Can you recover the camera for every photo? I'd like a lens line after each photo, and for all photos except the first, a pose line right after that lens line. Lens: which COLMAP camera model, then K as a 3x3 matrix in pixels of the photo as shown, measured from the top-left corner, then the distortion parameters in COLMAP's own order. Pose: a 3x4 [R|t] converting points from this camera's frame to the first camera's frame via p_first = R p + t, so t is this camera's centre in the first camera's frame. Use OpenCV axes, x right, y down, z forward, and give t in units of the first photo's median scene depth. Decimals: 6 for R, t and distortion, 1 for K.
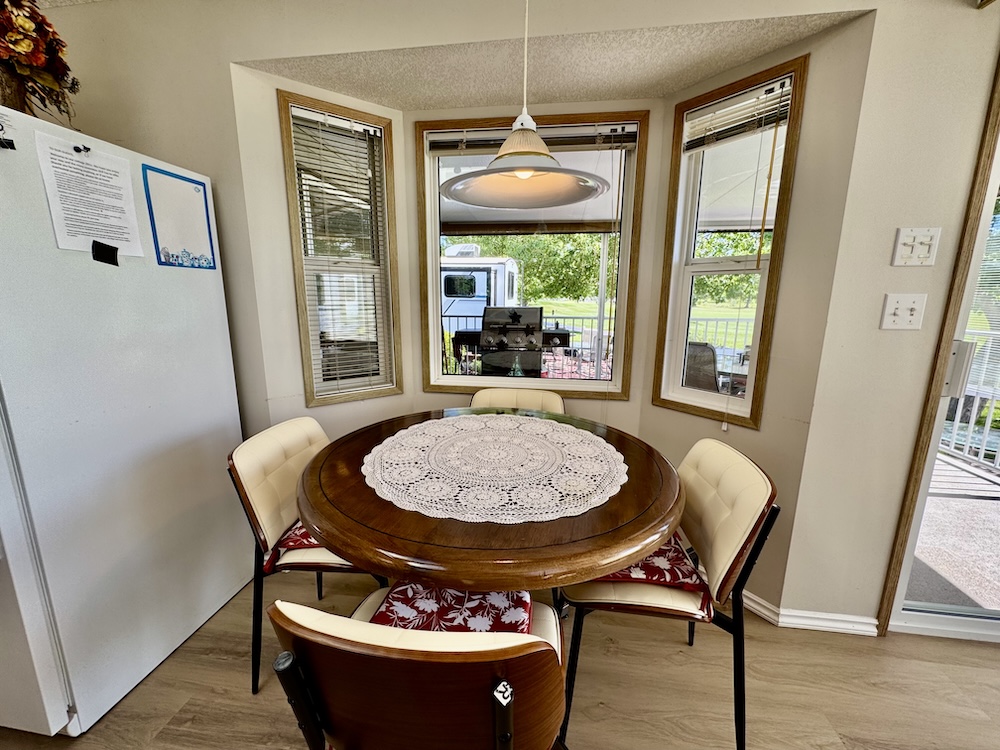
lens RADIAL K [[399.4, 0, 500.2], [0, 399.4, 374.5], [0, 0, 1]] dist [-0.001586, 0.000501]
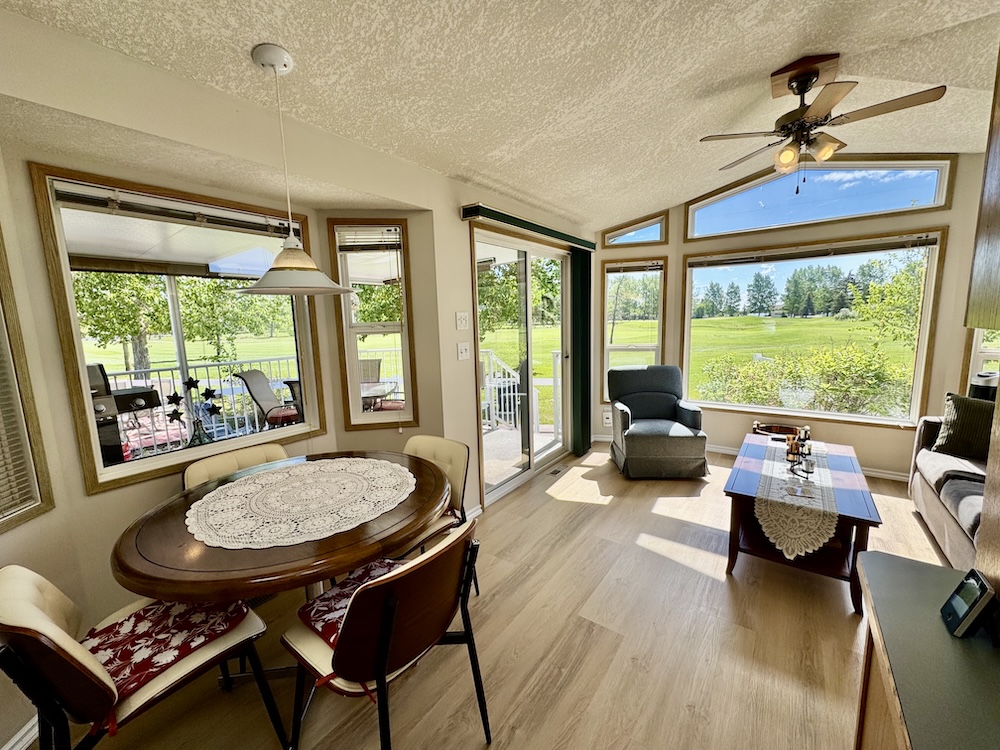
lens RADIAL K [[399.4, 0, 498.3], [0, 399.4, 374.3], [0, 0, 1]] dist [-0.001586, 0.000501]
pose [[0.480883, -0.141432, 0.865302, -0.610563], [0.203748, 0.977913, 0.046607, -0.083765], [-0.852783, 0.153891, 0.499079, -0.146553]]
